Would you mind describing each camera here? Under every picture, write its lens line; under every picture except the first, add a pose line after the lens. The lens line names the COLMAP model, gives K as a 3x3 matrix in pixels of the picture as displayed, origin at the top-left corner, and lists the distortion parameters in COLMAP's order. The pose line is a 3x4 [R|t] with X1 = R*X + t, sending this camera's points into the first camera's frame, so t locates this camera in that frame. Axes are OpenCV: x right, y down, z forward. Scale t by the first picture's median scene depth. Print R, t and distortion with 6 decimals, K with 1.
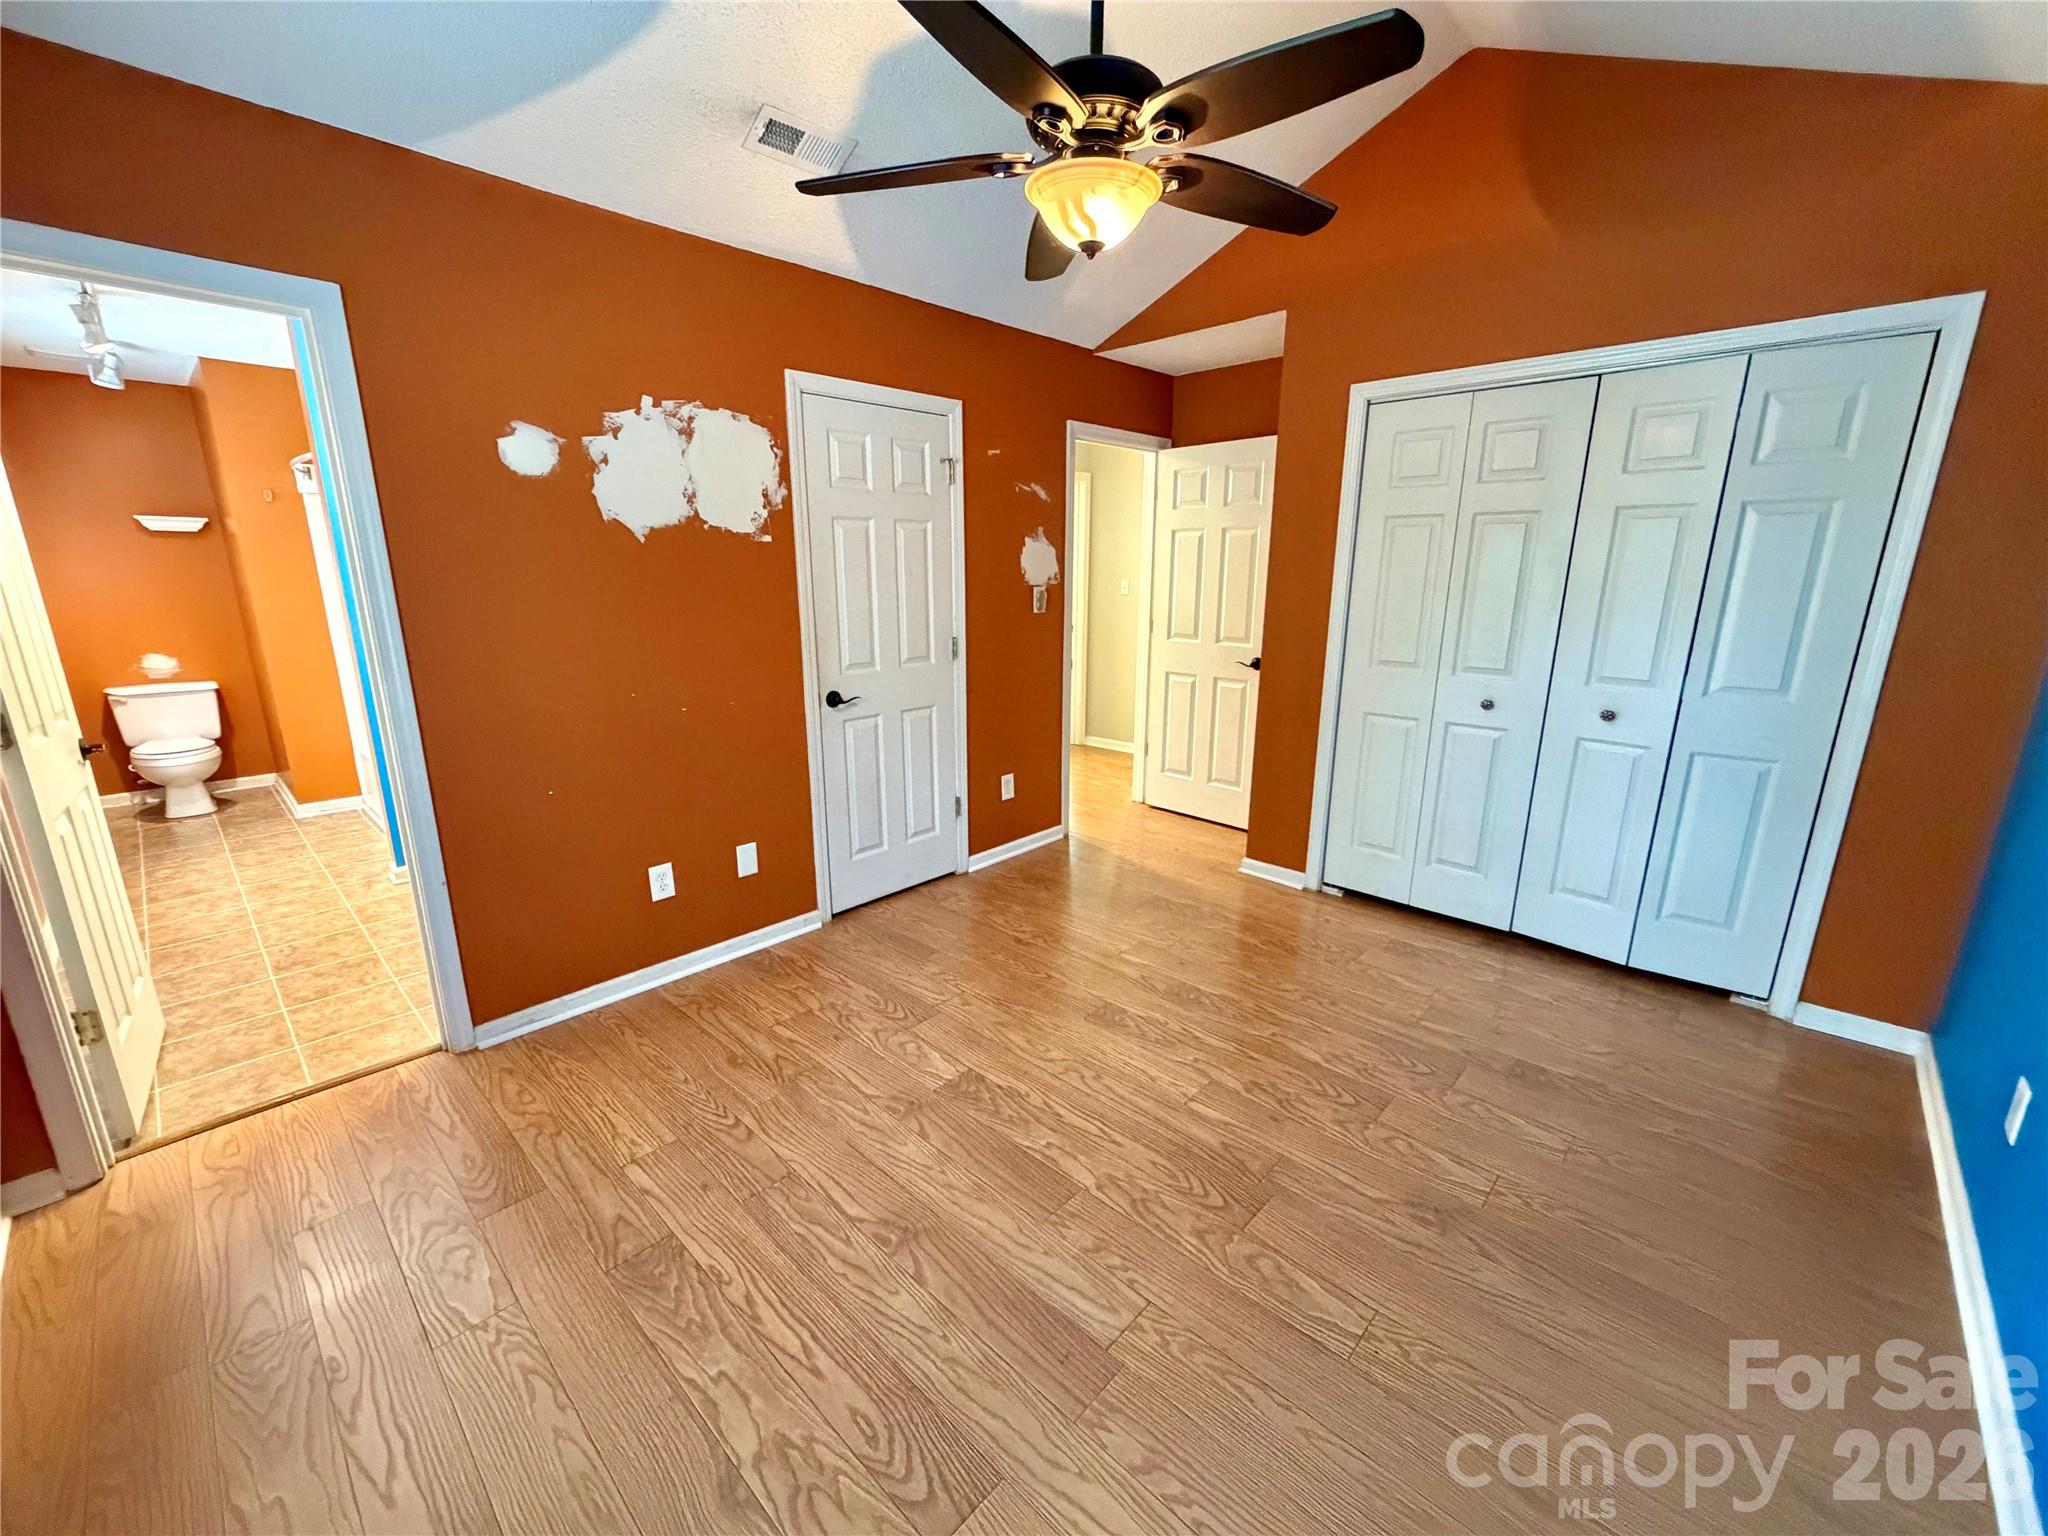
lens RADIAL K [[819.2, 0, 1023.6], [0, 819.2, 767.9], [0, 0, 1]] dist [-0.000234, 0.000590]
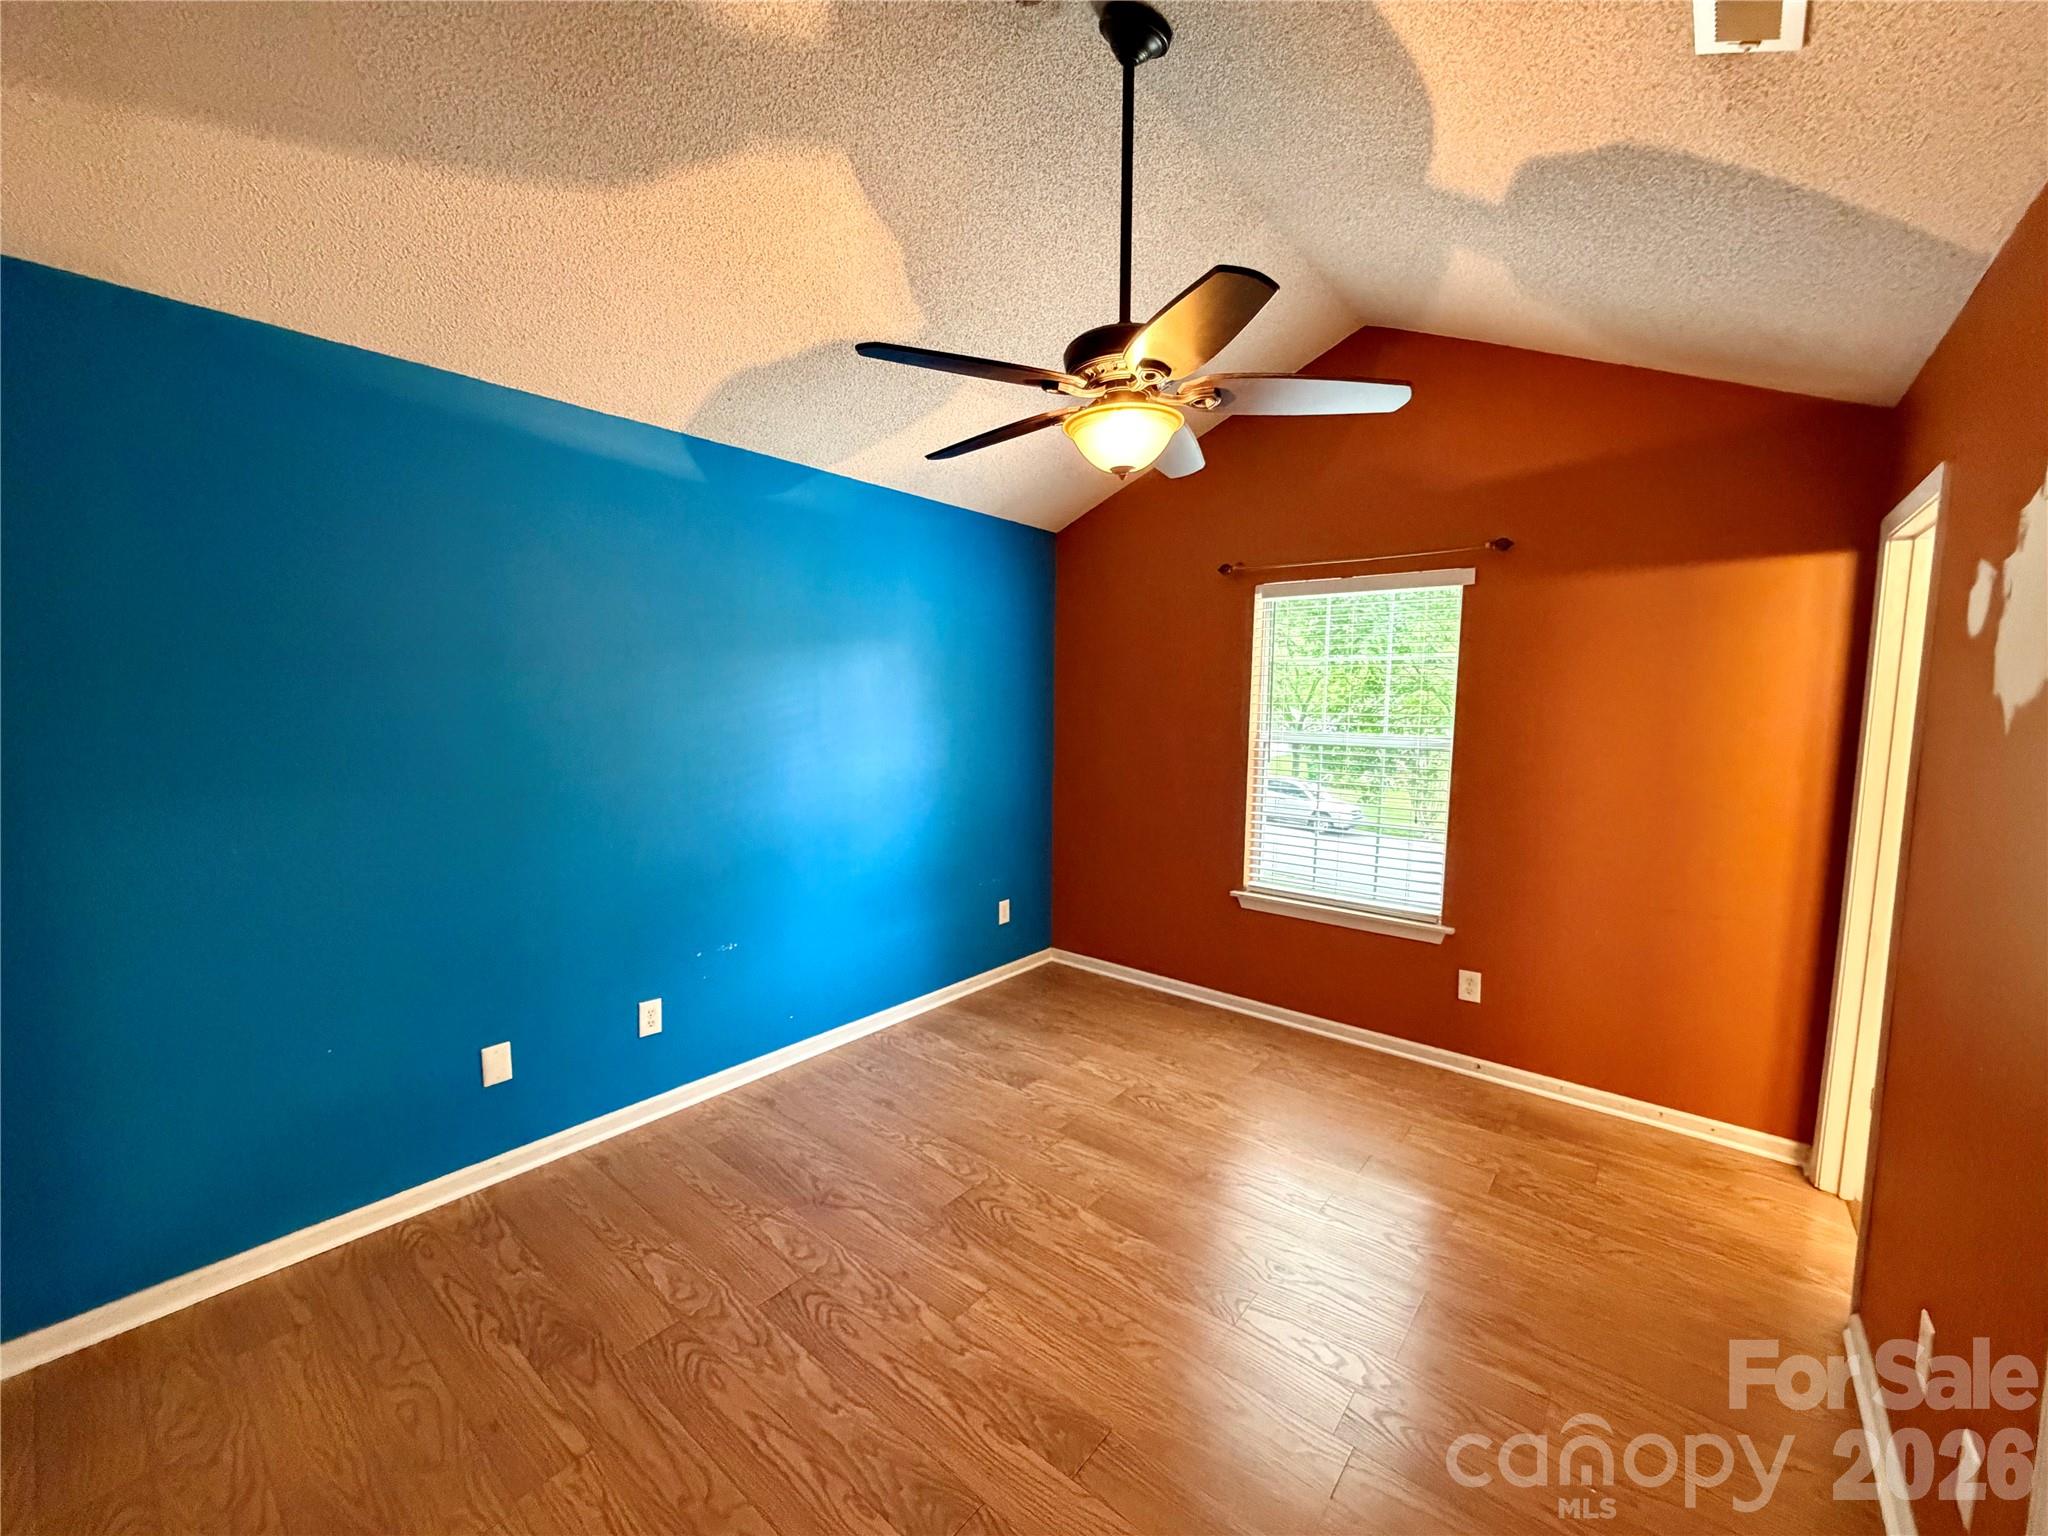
lens RADIAL K [[819.2, 0, 1018.5], [0, 819.2, 773.1], [0, 0, 1]] dist [-0.000234, 0.000590]
pose [[-0.998128, -0.005397, -0.060917, 0.185343], [-0.025382, 0.942811, 0.332359, -0.391298], [0.055640, 0.333283, -0.941184, 1.399239]]
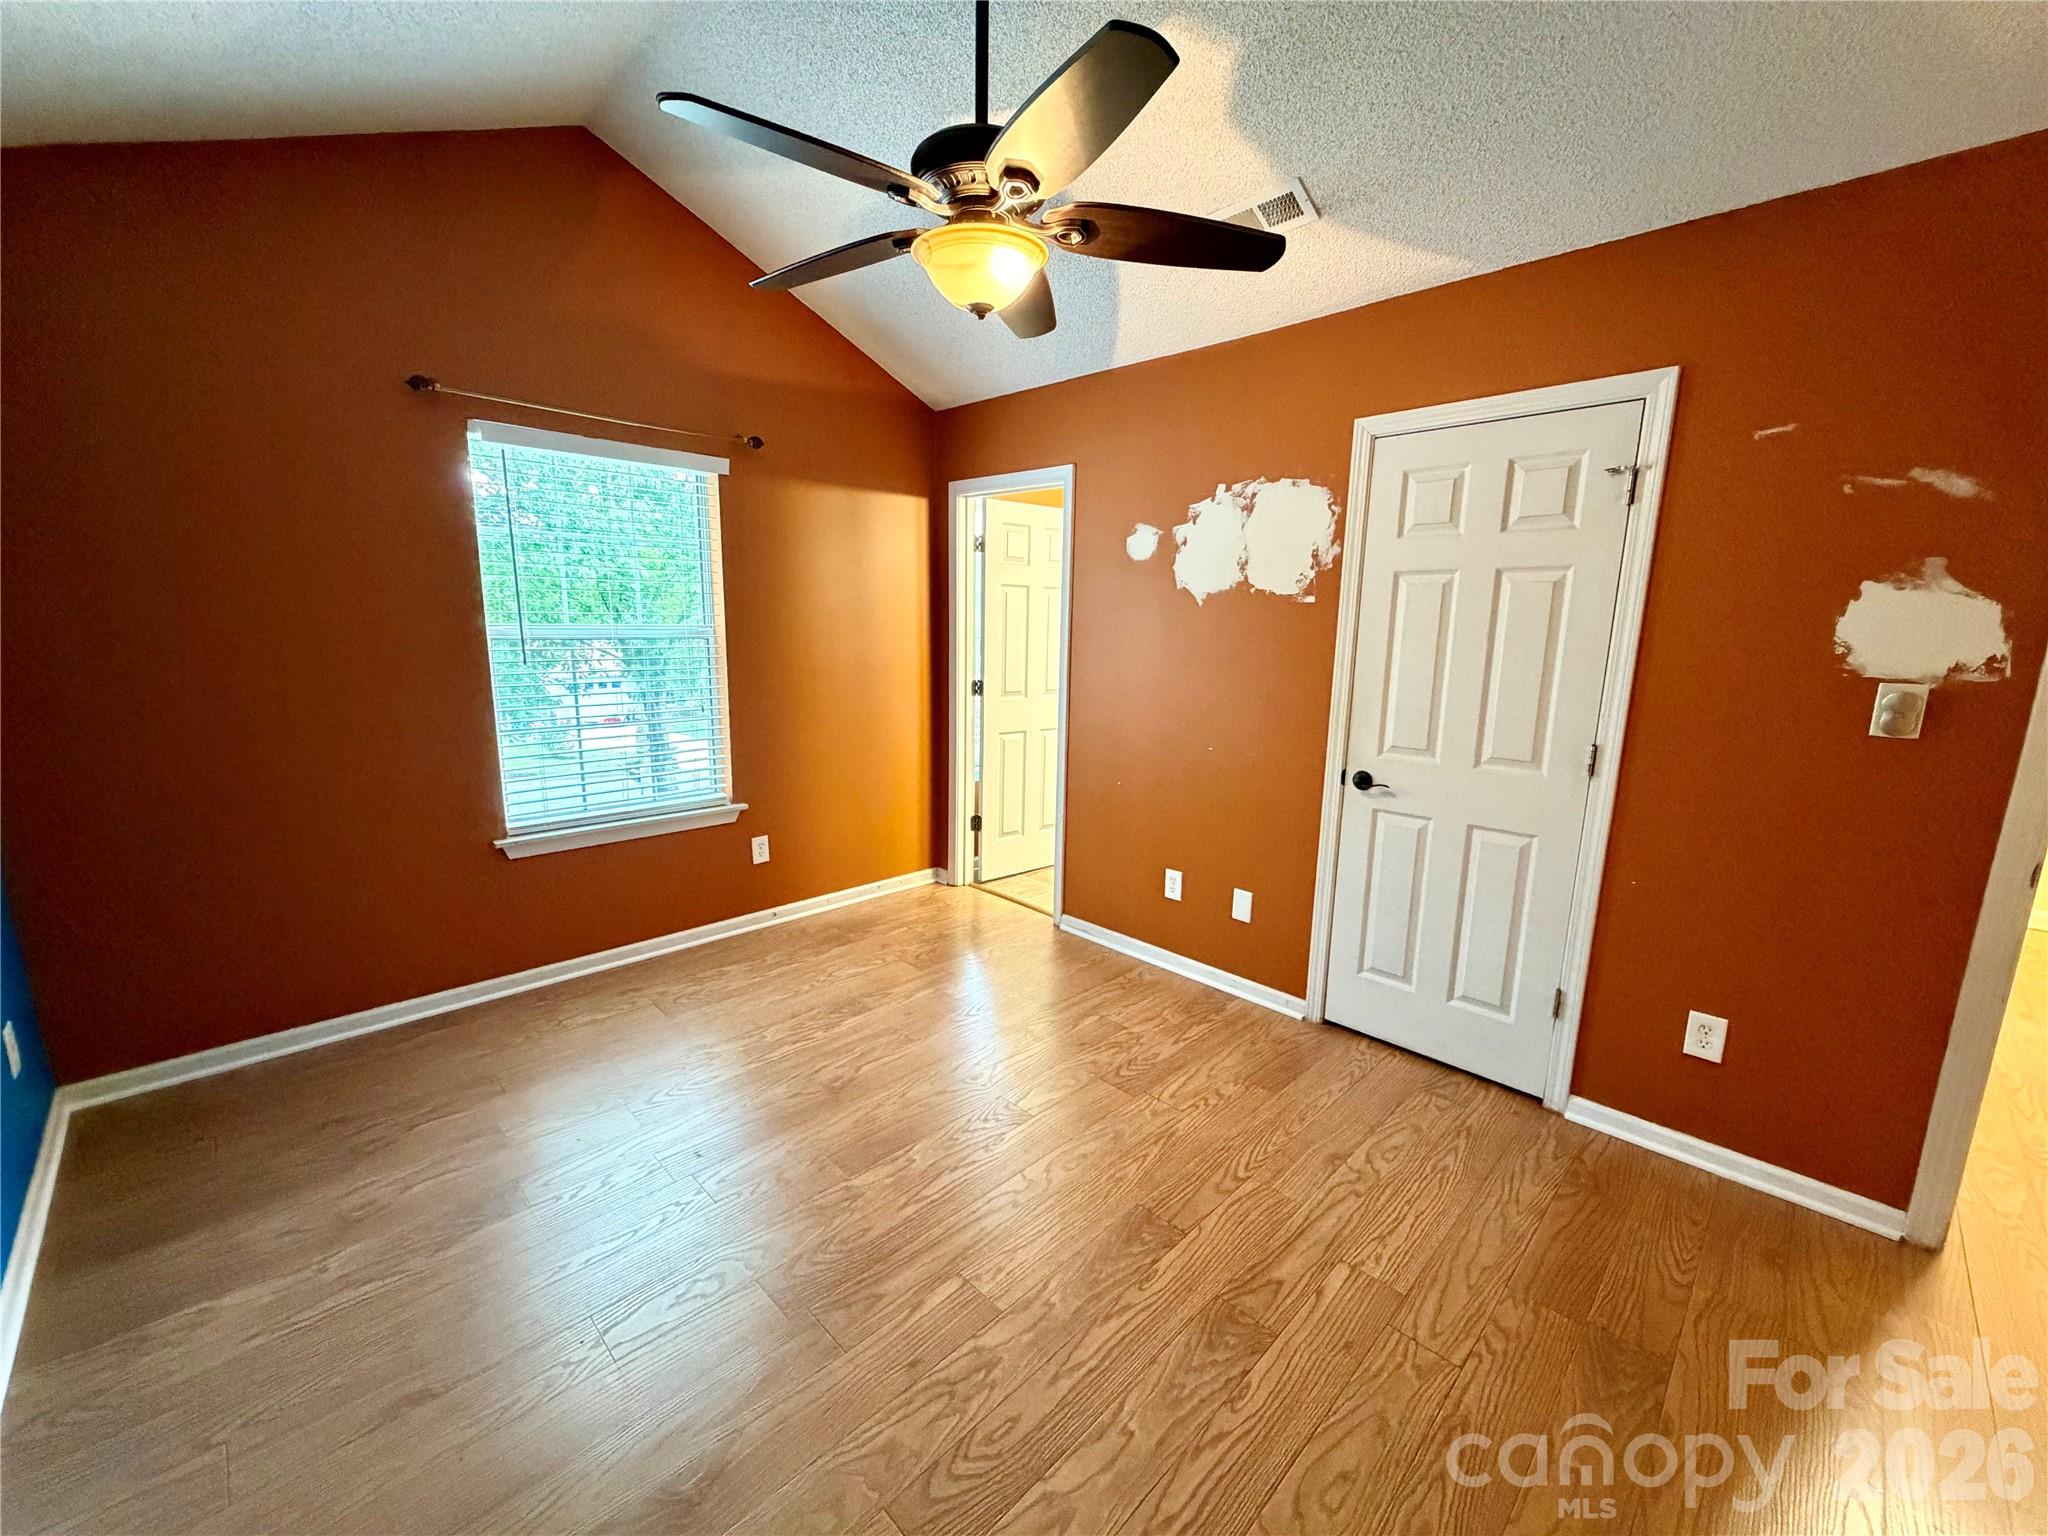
lens RADIAL K [[819.2, 0, 1022.5], [0, 819.2, 773.5], [0, 0, 1]] dist [-0.000234, 0.000590]
pose [[-0.032572, 0.185167, -0.982167, 0.742375], [-0.257972, 0.947833, 0.187249, -0.190198], [0.965603, 0.259471, 0.016895, 0.755408]]
